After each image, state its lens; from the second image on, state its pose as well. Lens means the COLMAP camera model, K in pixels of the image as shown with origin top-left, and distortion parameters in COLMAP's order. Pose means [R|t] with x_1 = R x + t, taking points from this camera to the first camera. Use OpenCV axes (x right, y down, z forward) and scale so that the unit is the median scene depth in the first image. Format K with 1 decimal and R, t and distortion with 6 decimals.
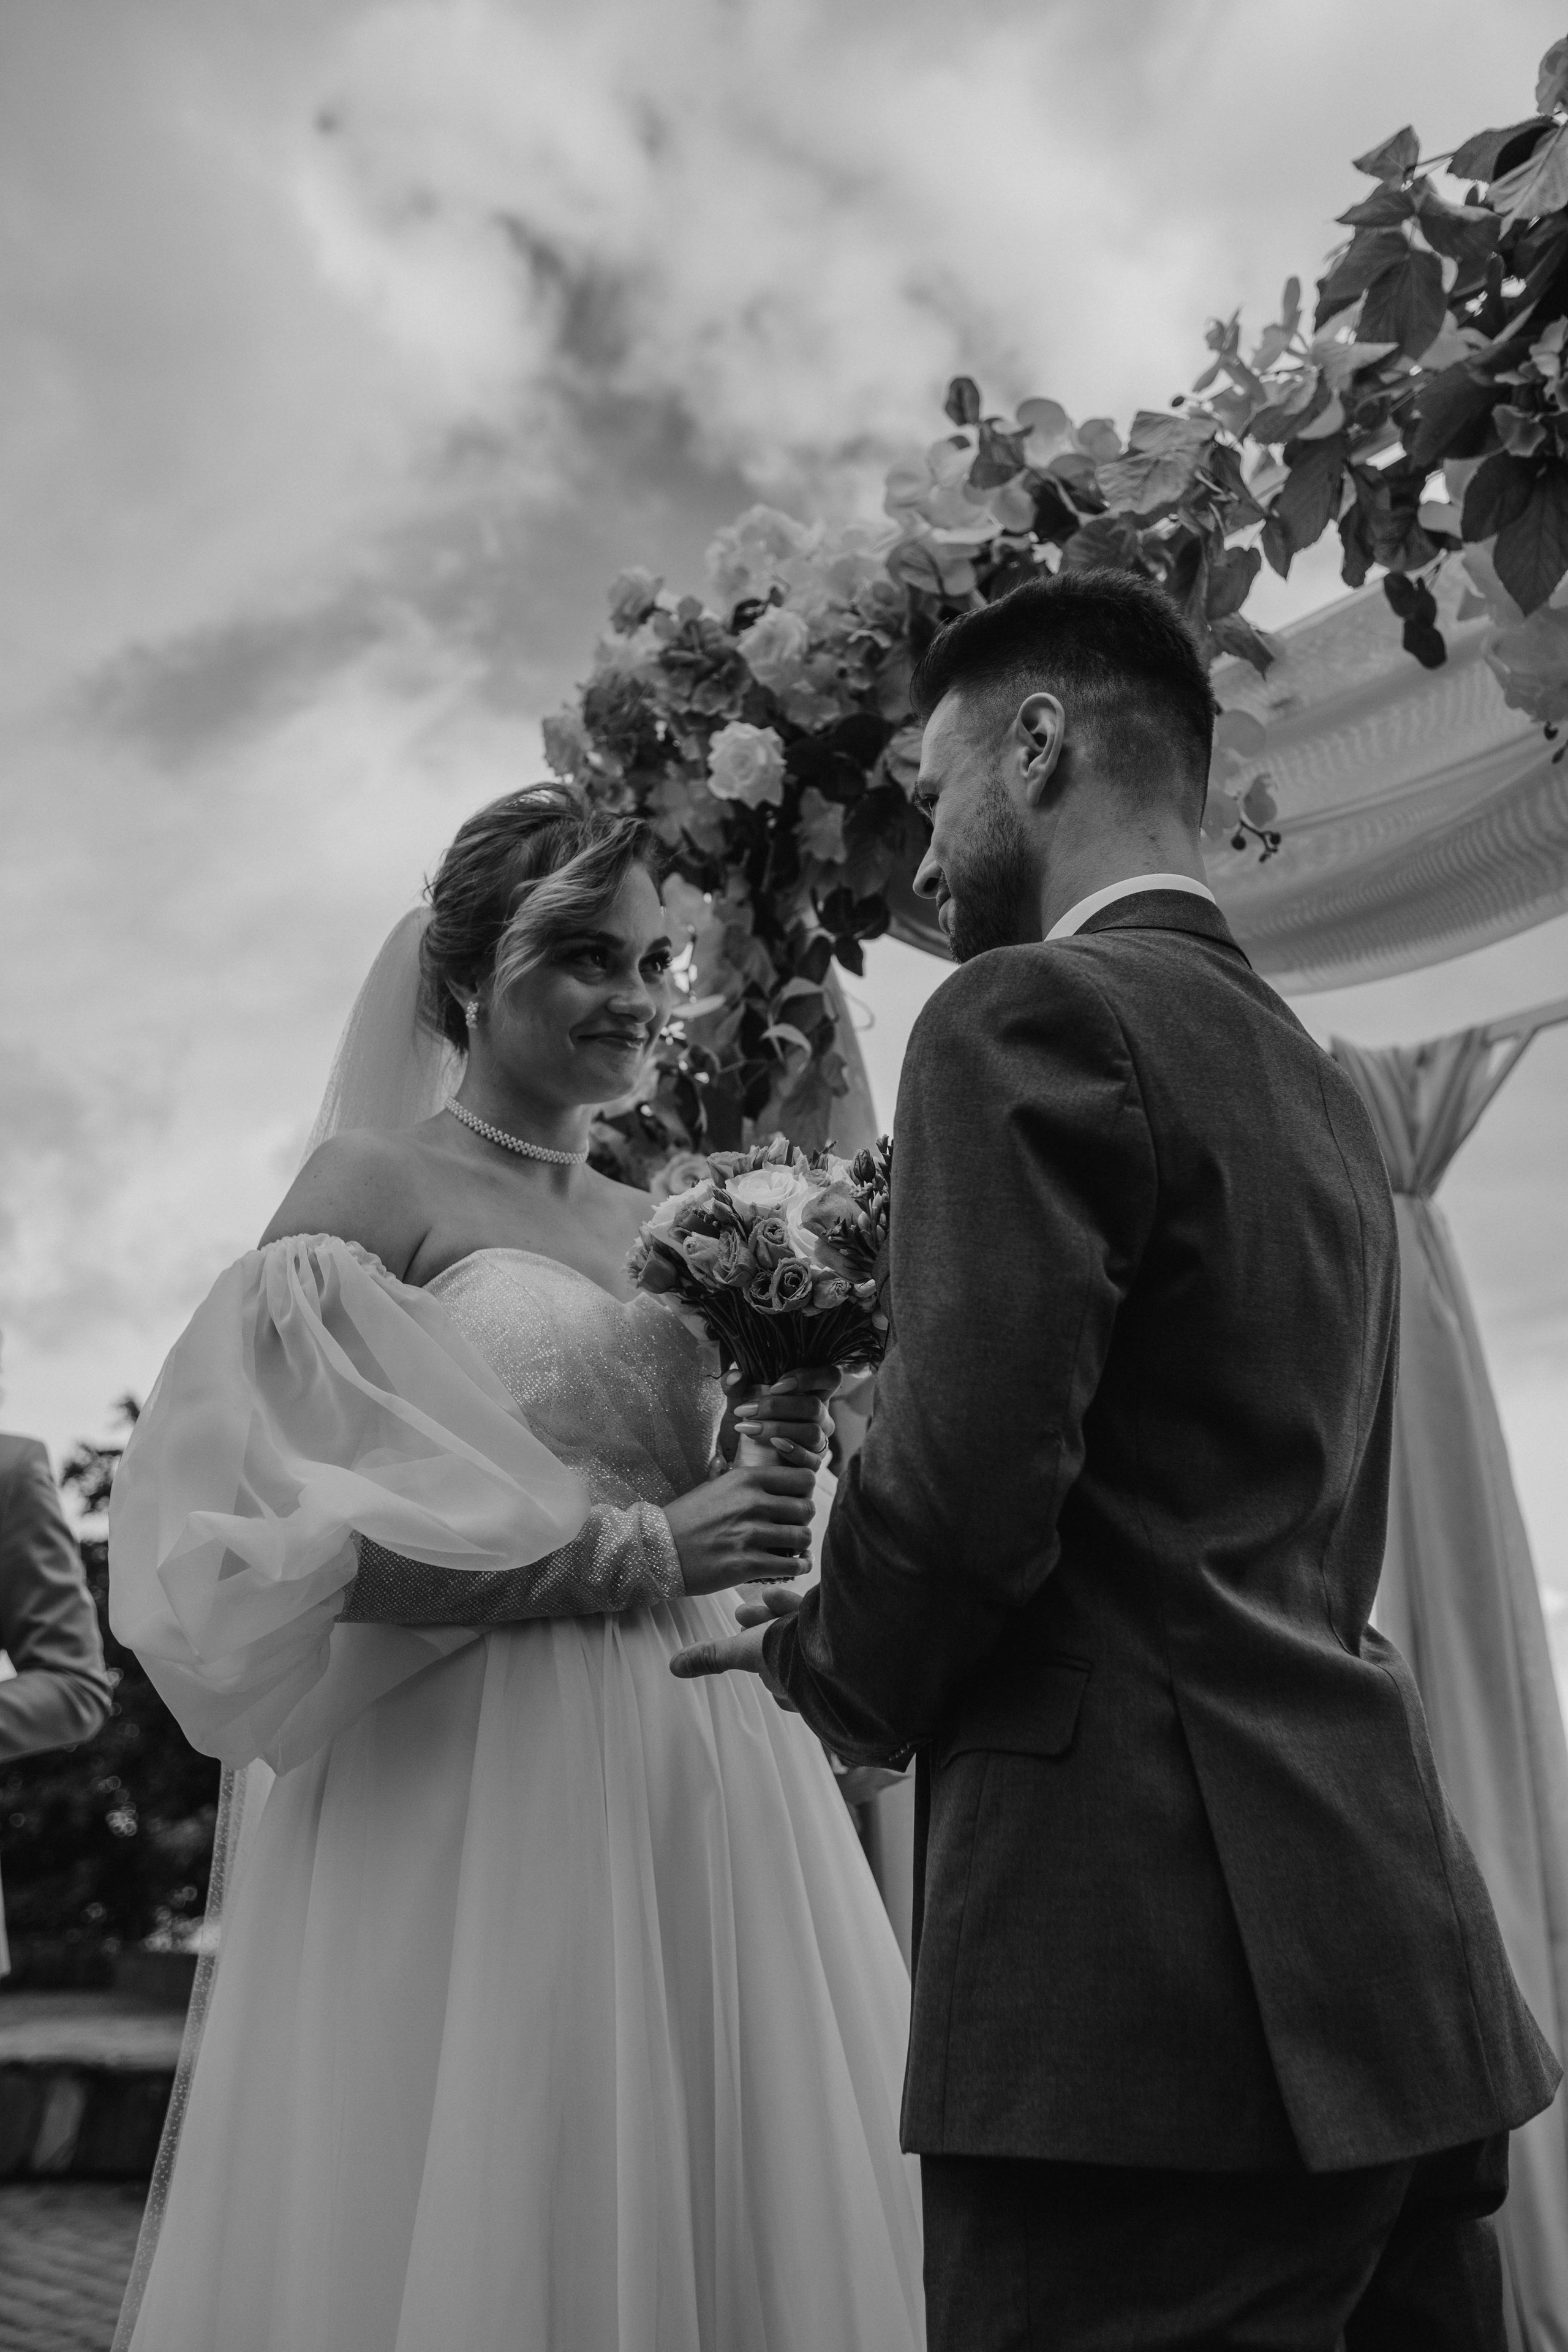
lens RADIAL K [[2065.0, 0, 784.0], [0, 2065.0, 1176.0], [0, 0, 1]] dist [0.056710, -0.000065]
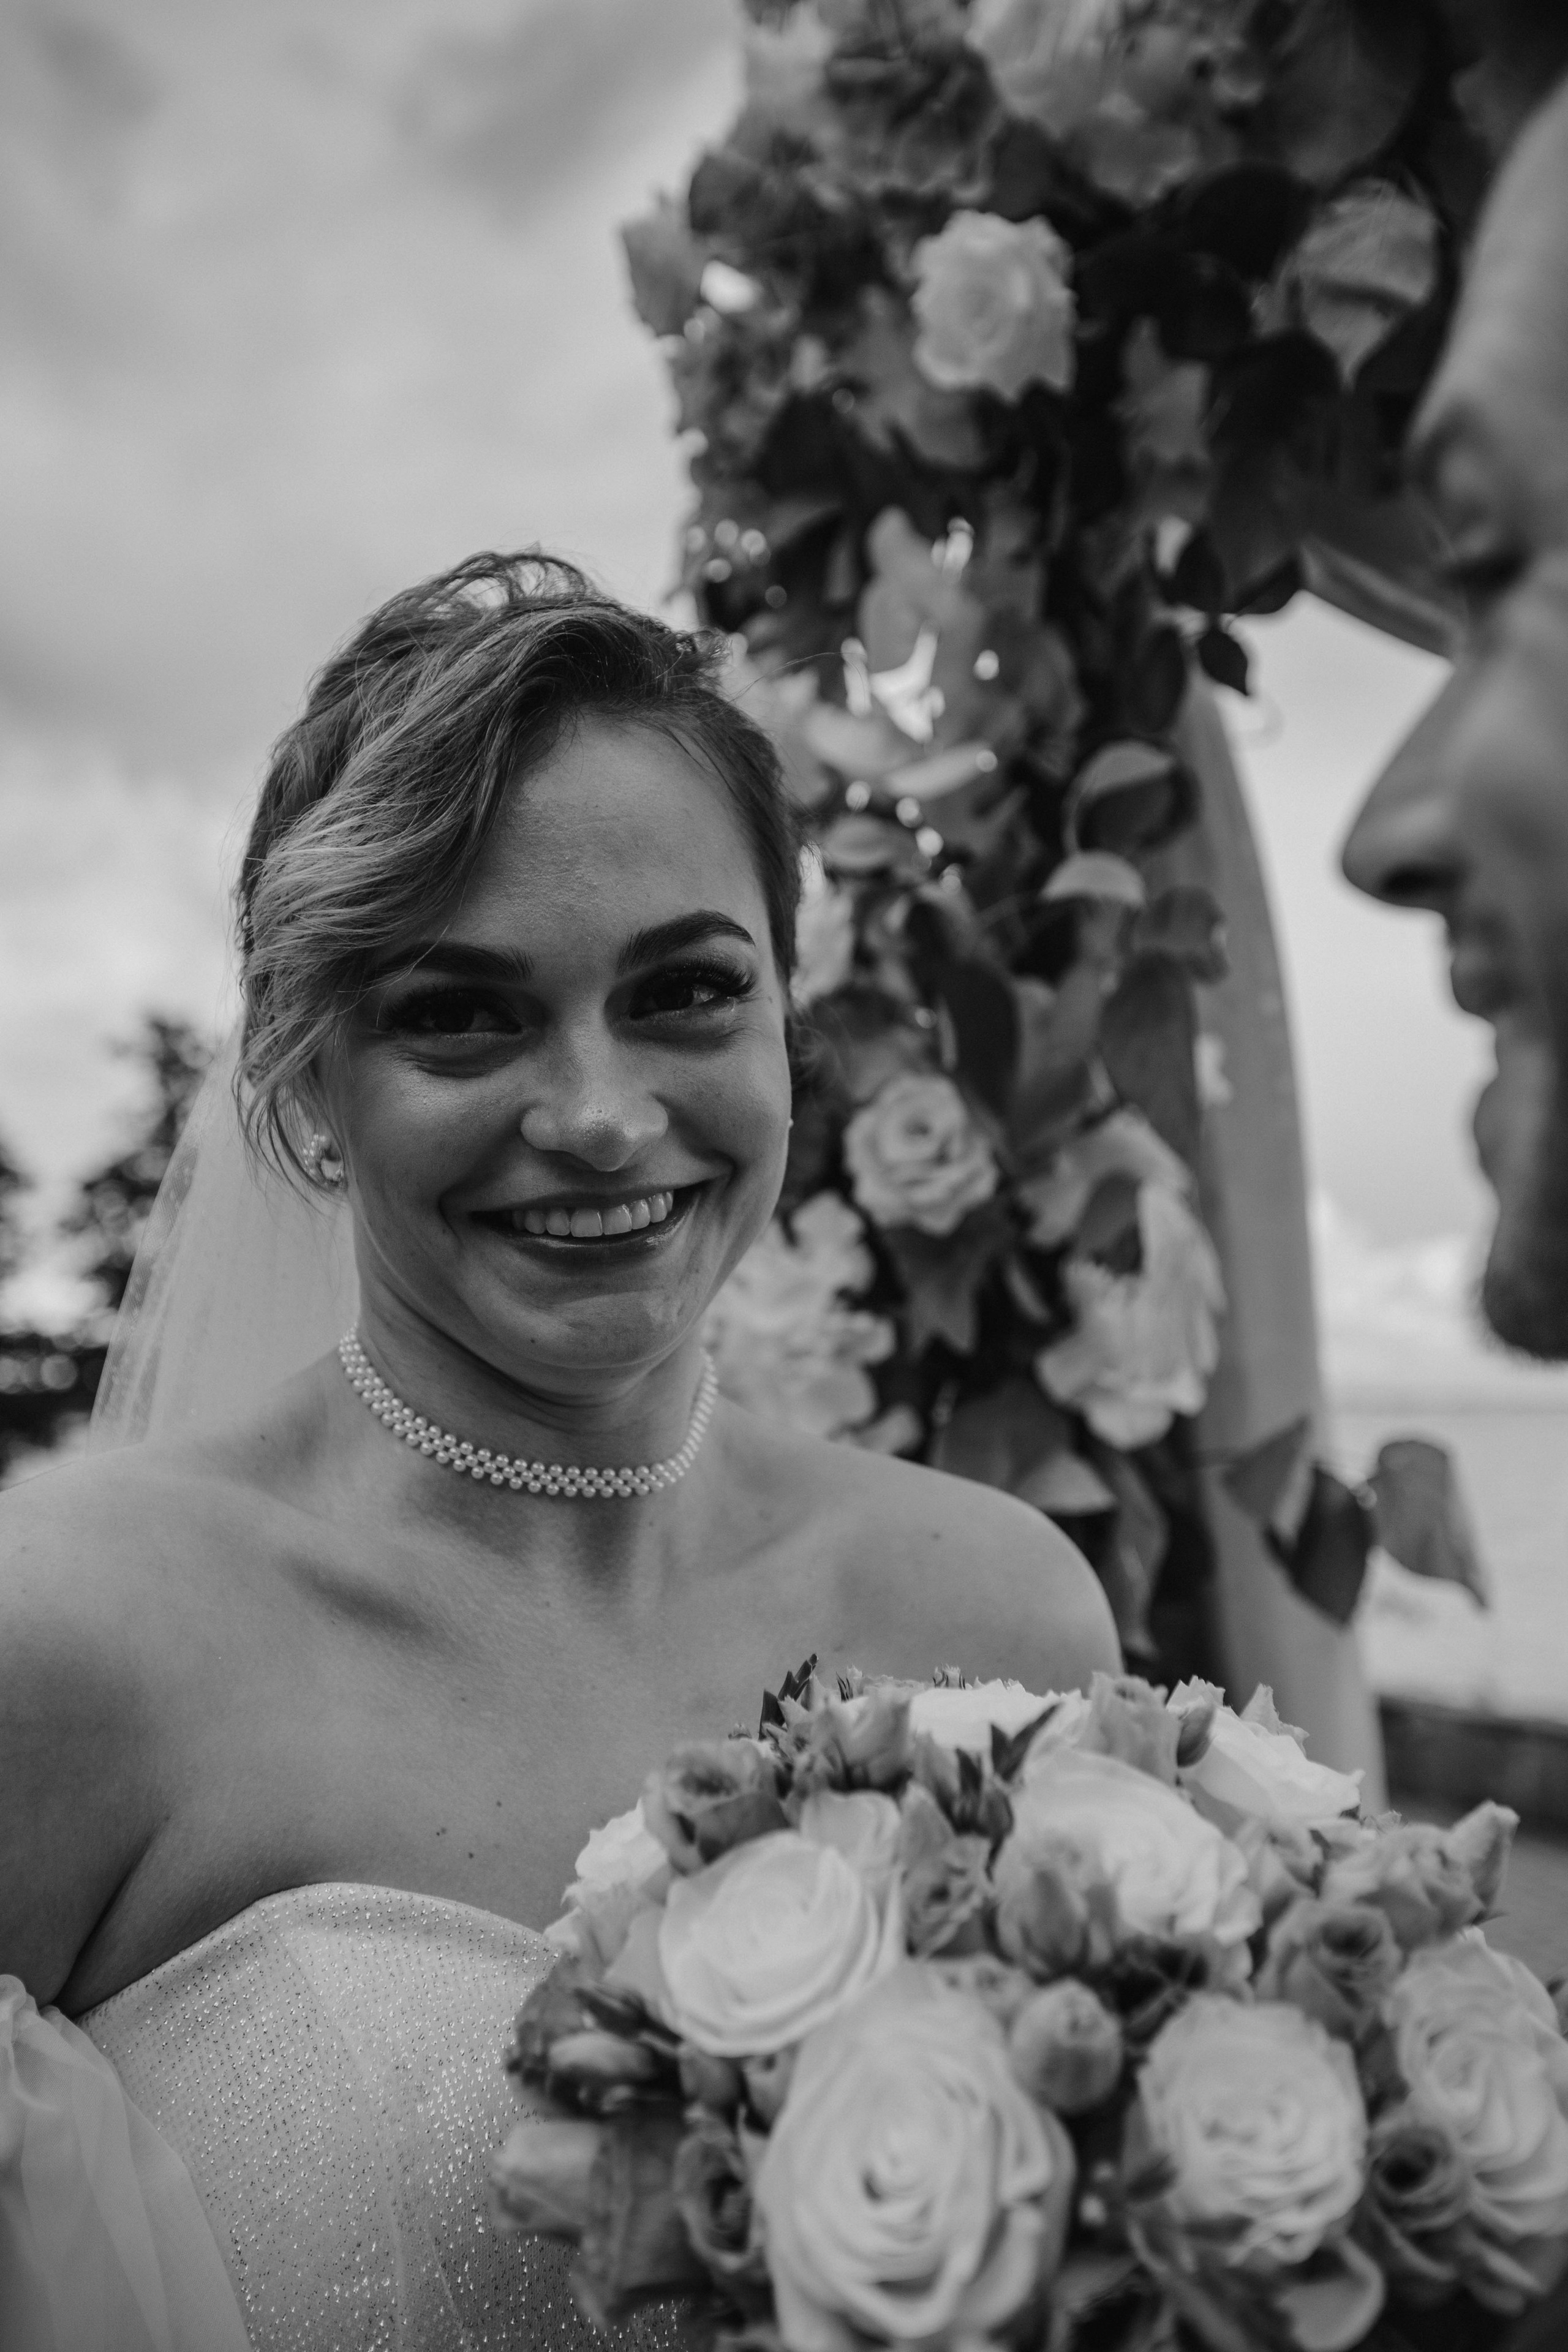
lens RADIAL K [[2200.5, 0, 784.0], [0, 2200.5, 1176.0], [0, 0, 1]] dist [-0.019592, 0.154045]
pose [[0.982387, -0.014344, -0.186306, 0.024945], [0.056159, 0.973619, 0.221160, -0.113669], [0.178219, -0.227728, 0.957277, 0.440676]]
